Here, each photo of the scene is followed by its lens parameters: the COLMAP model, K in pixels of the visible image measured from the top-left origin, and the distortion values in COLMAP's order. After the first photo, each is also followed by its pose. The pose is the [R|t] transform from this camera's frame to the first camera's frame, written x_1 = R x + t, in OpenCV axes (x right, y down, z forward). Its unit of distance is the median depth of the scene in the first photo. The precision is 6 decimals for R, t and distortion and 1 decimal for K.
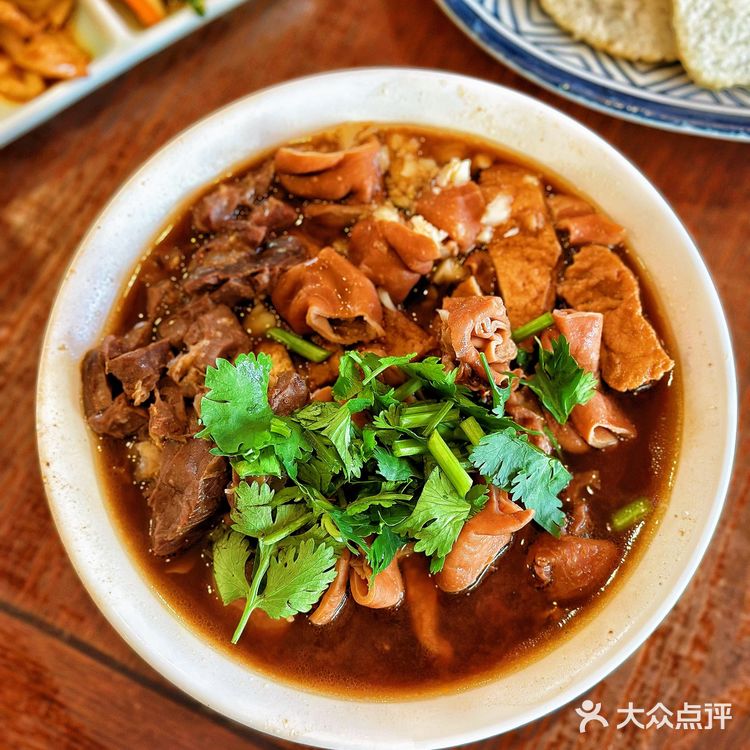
lens RADIAL K [[1391.8, 0, 375.0], [0, 1391.8, 375.0], [0, 0, 1]] dist [0.147583, -0.208989]
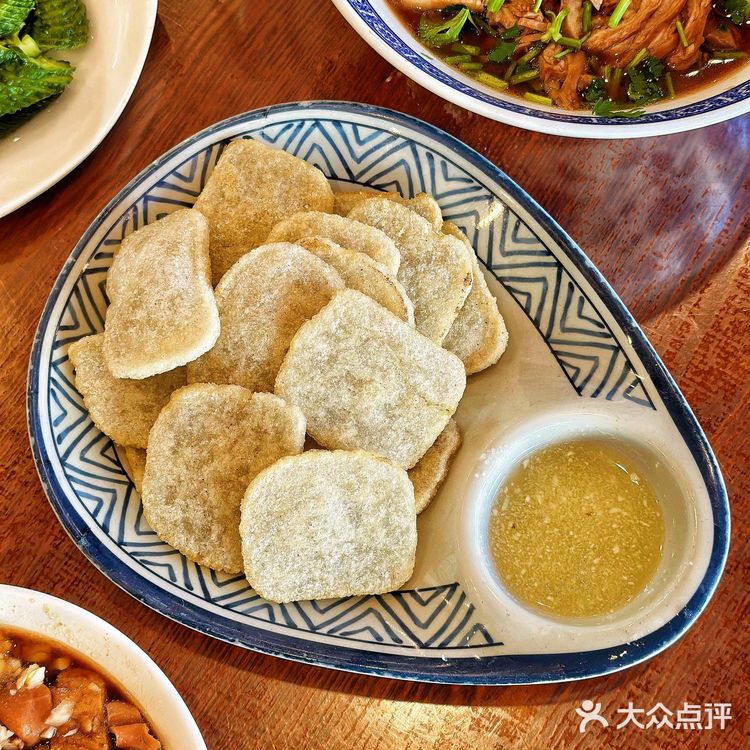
lens RADIAL K [[1391.8, 0, 375.0], [0, 1391.8, 375.0], [0, 0, 1]] dist [0.147583, -0.208989]
pose [[0.995896, 0.087821, -0.021857, 0.367653], [-0.088905, 0.994525, -0.054912, -0.374299], [0.016915, 0.056630, 0.998252, -0.243583]]
